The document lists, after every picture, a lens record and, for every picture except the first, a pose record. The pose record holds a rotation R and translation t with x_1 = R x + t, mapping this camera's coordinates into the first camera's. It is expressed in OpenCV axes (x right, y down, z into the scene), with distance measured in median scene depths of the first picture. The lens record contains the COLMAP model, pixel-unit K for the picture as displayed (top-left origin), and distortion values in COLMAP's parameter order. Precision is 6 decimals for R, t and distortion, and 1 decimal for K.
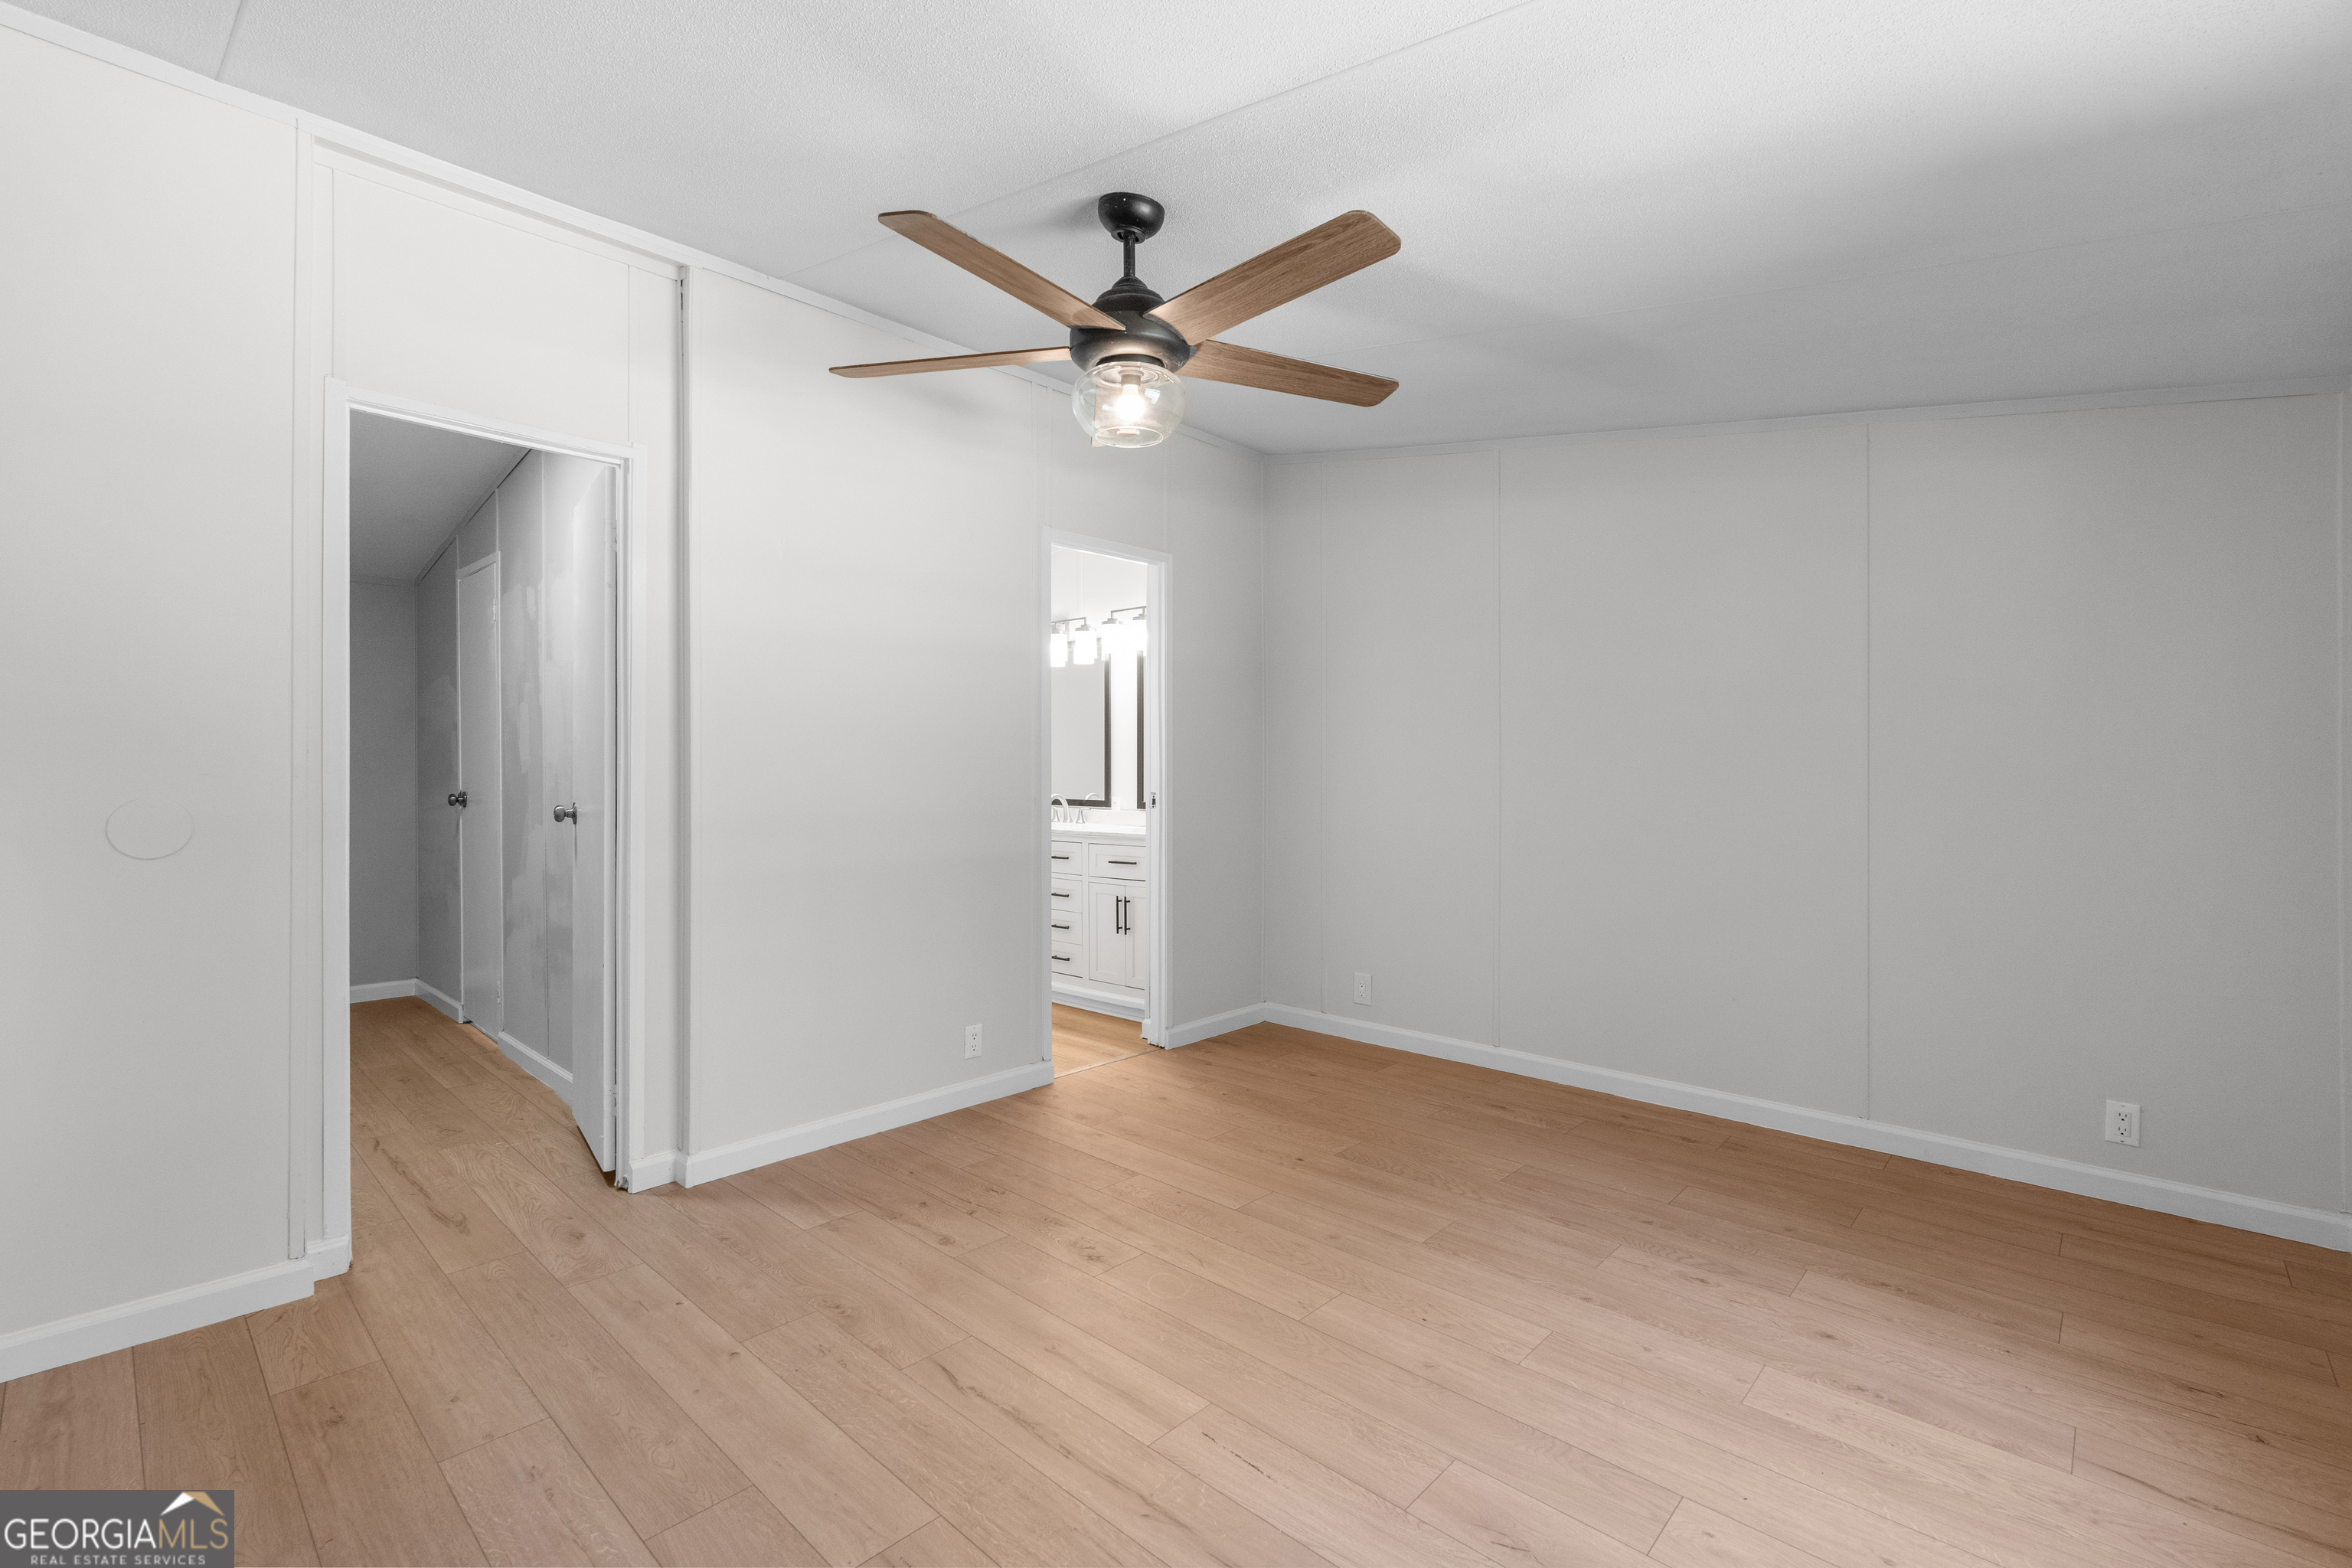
lens RADIAL K [[1023.4, 0, 1180.8], [0, 1023.4, 795.2], [0, 0, 1]] dist [-0.002093, -0.000120]
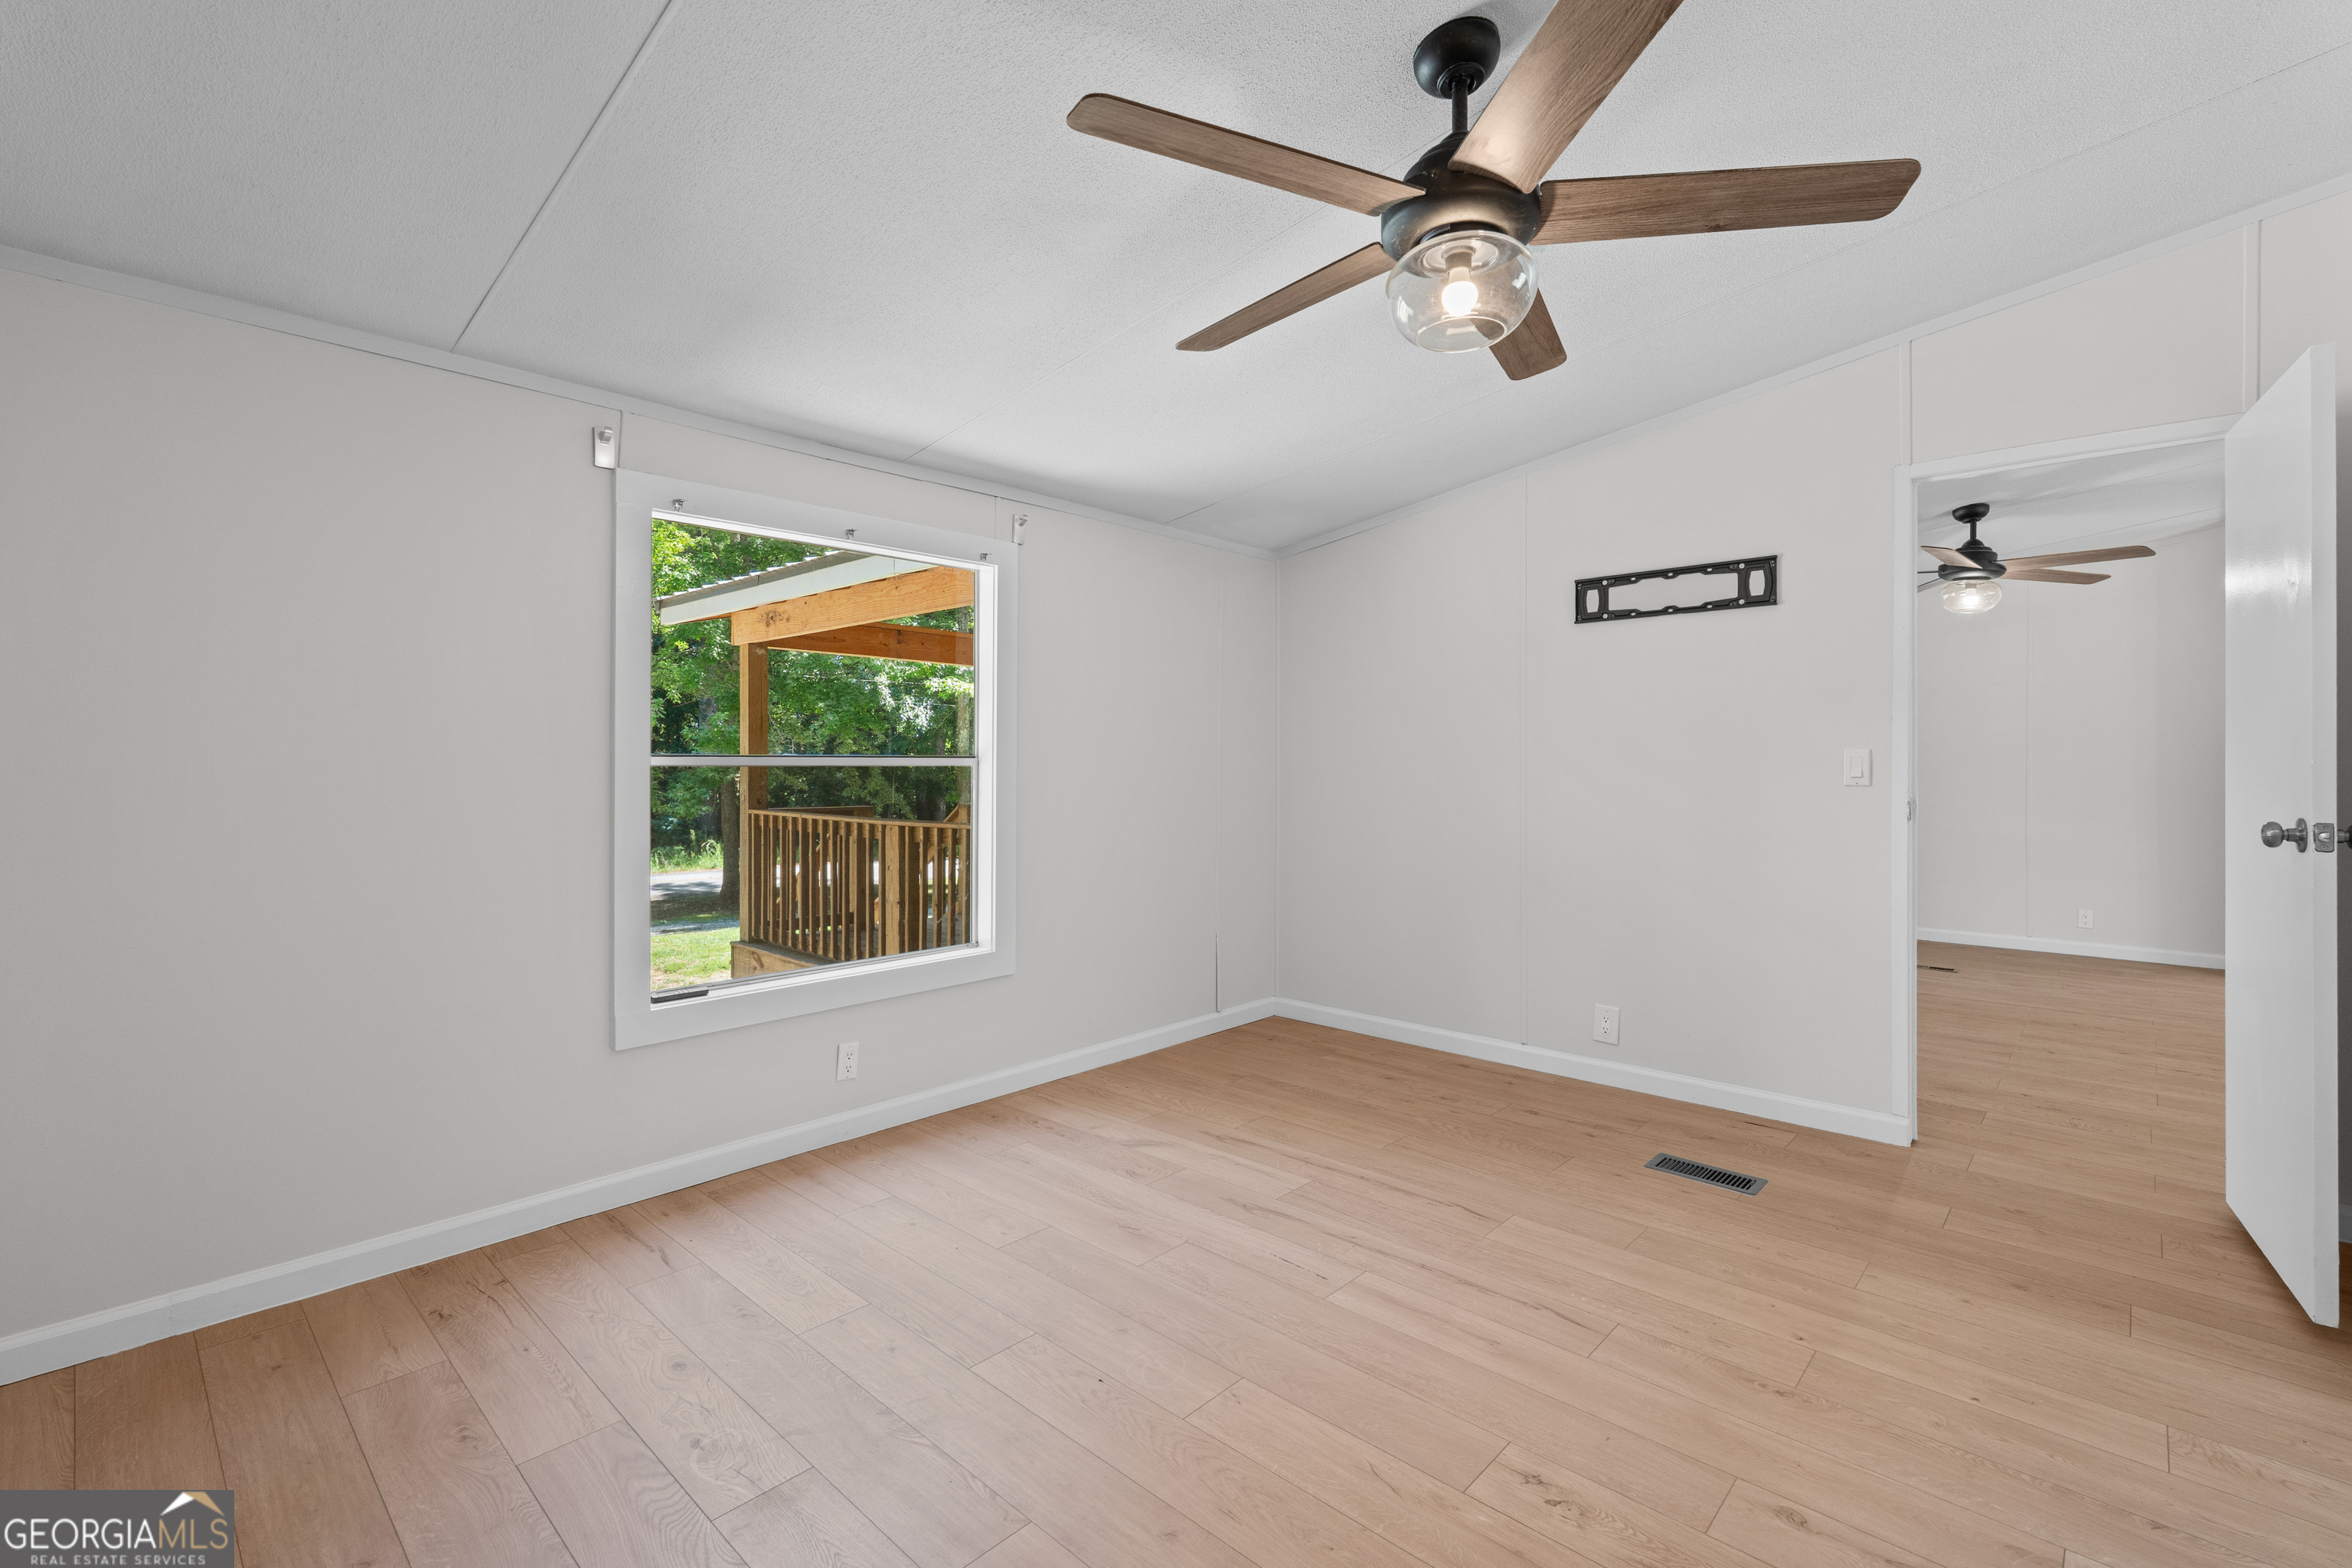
lens RADIAL K [[1023.4, 0, 1180.8], [0, 1023.4, 795.2], [0, 0, 1]] dist [-0.002093, -0.000120]
pose [[-0.999985, -0.005155, 0.001599, 0.181571], [-0.005053, 0.998291, 0.058212, -0.050362], [-0.001897, 0.058203, -0.998303, 1.980304]]
